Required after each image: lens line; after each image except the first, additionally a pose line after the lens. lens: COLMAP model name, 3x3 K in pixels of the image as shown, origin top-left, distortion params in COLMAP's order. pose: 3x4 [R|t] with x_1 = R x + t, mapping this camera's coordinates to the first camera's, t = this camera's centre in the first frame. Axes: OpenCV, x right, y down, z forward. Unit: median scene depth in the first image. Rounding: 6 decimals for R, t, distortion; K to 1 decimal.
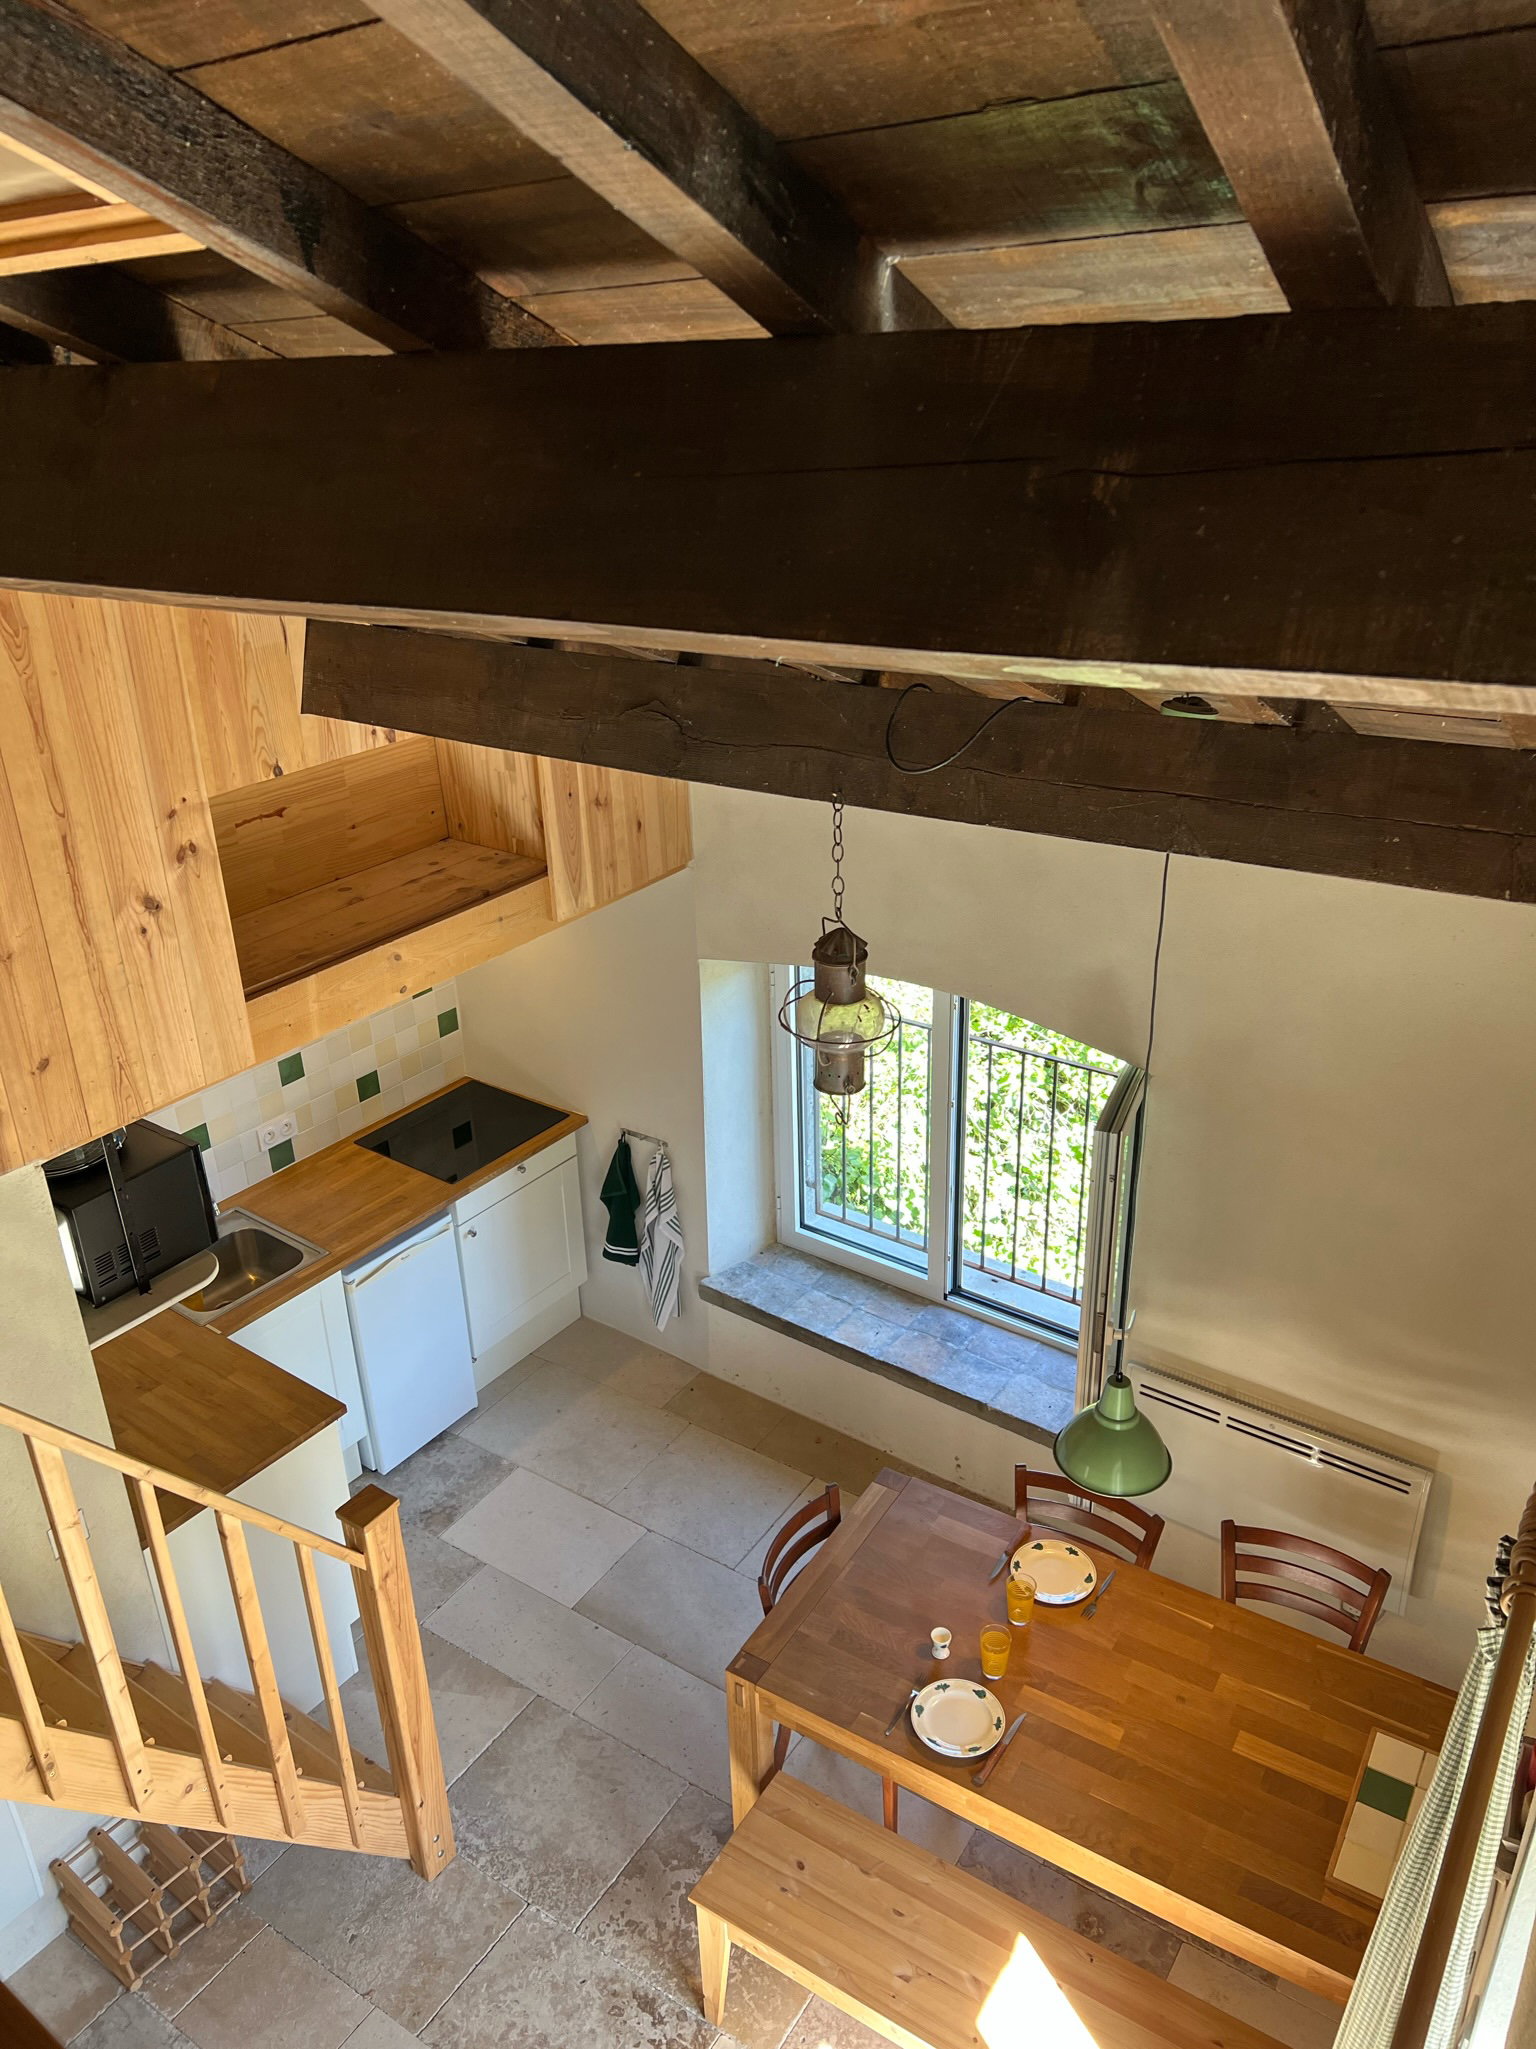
lens RADIAL K [[1572.4, 0, 824.6], [0, 1572.4, 1072.8], [0, 0, 1]] dist [0.078001, -0.086656]
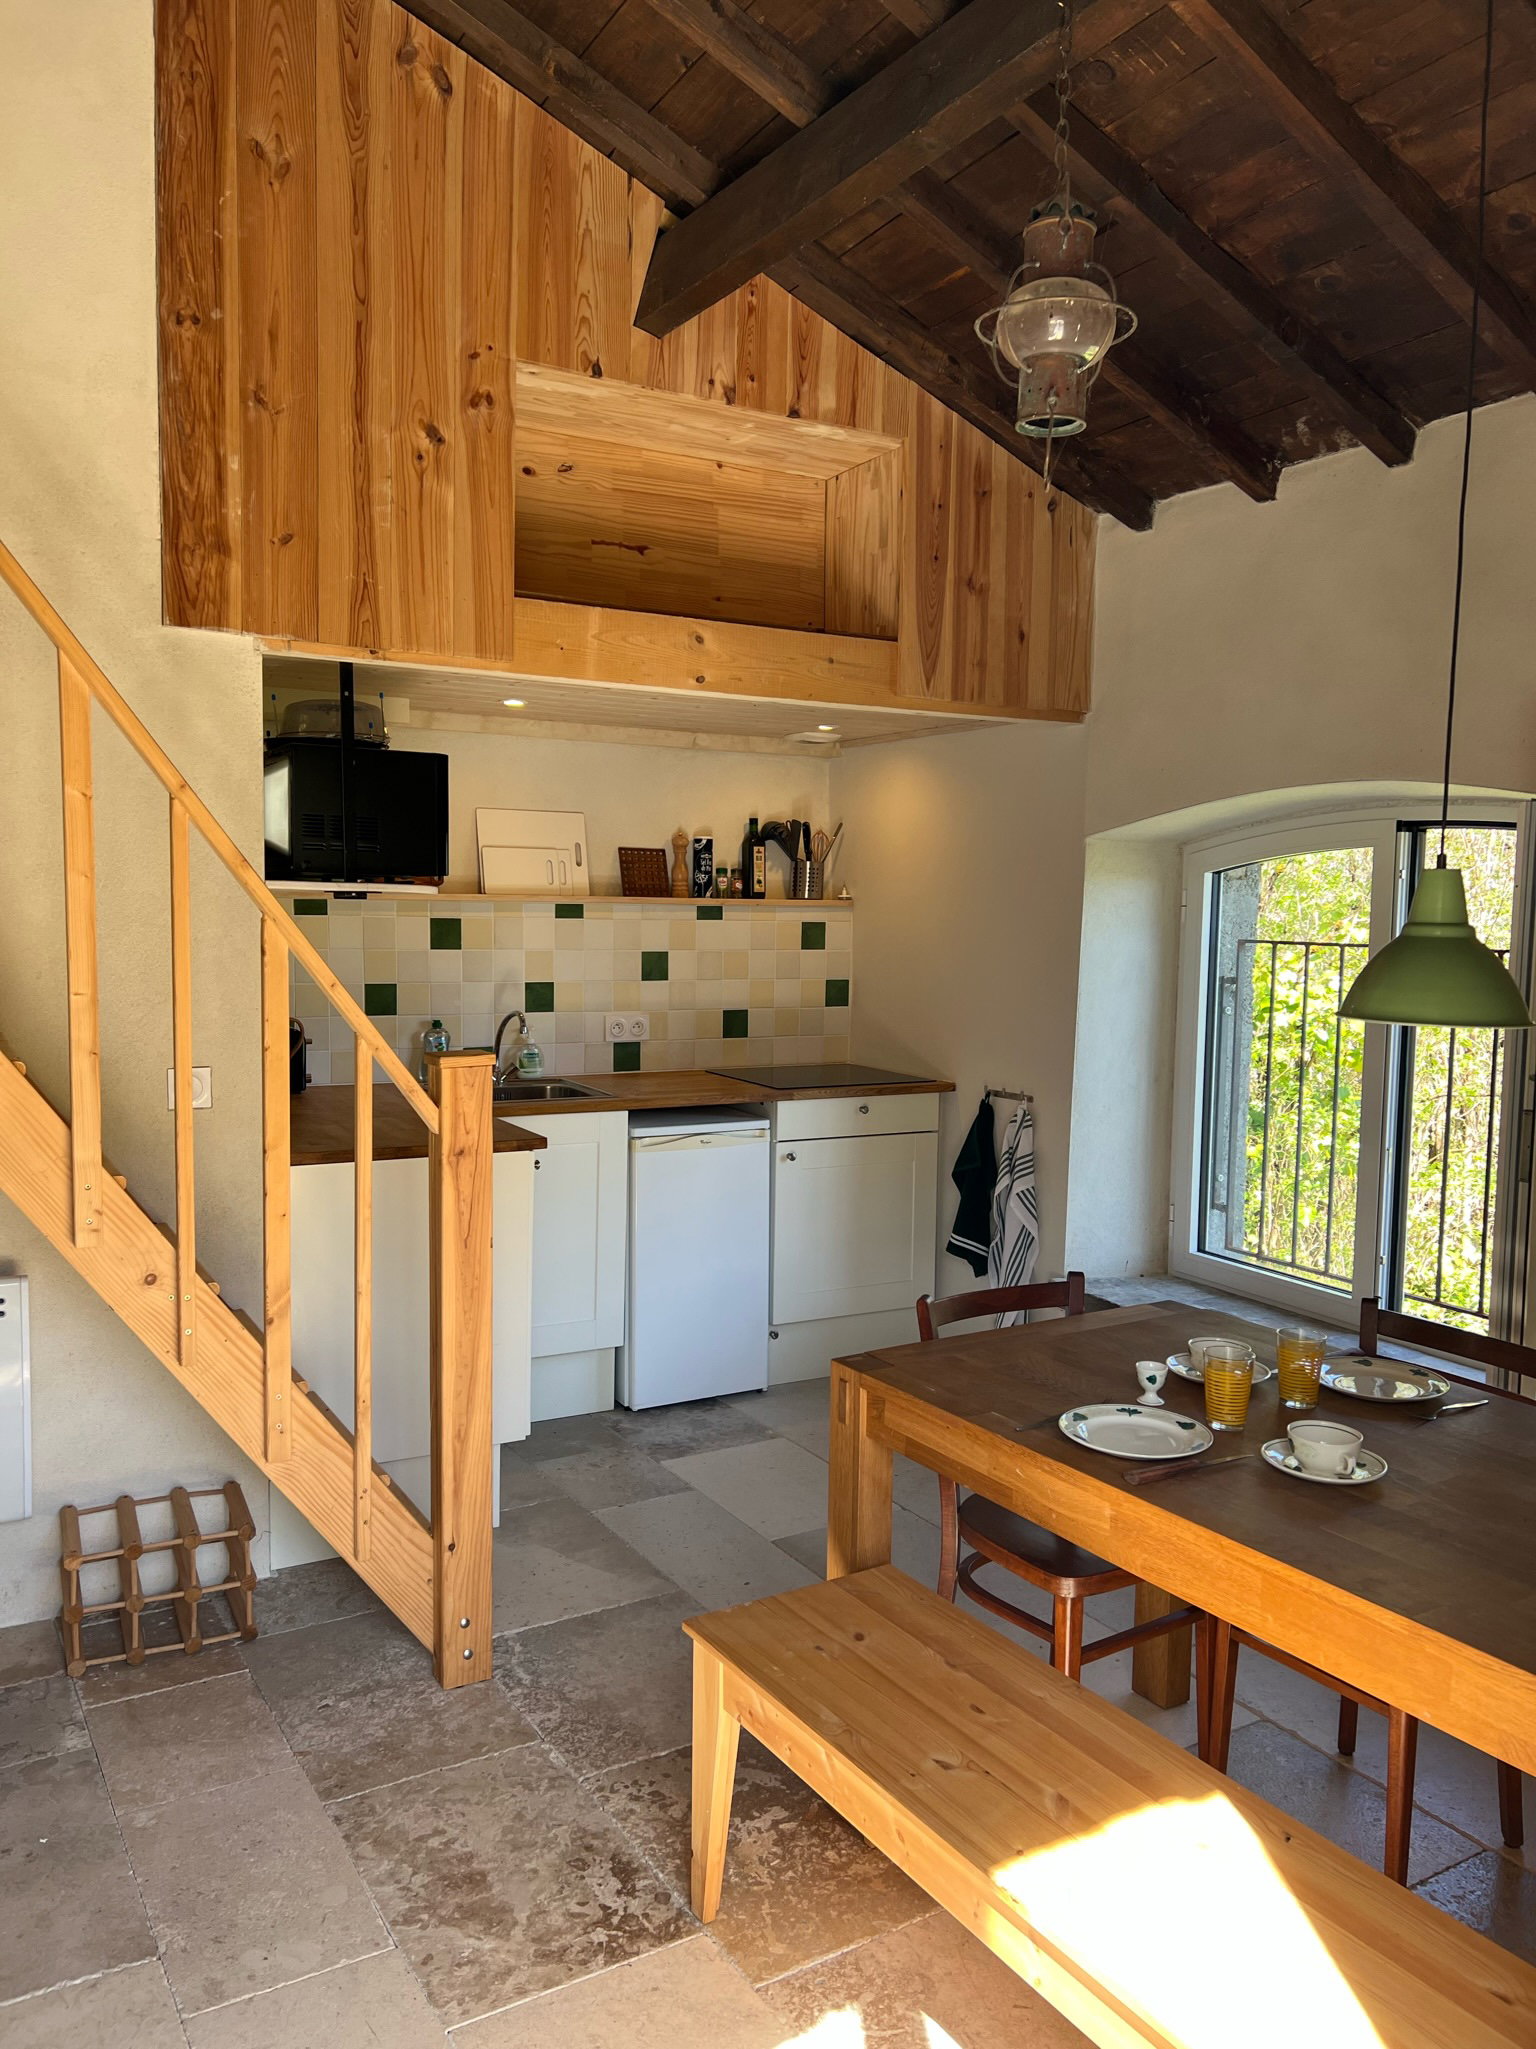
lens RADIAL K [[1592.1, 0, 768.0], [0, 1592.1, 1024.5], [0, 0, 1]] dist [0.096295, -0.123969]
pose [[0.900565, 0.069721, -0.429094, 0.176836], [-0.219423, 0.924996, -0.310220, 0.402737], [0.375281, 0.373526, 0.848317, 0.296244]]
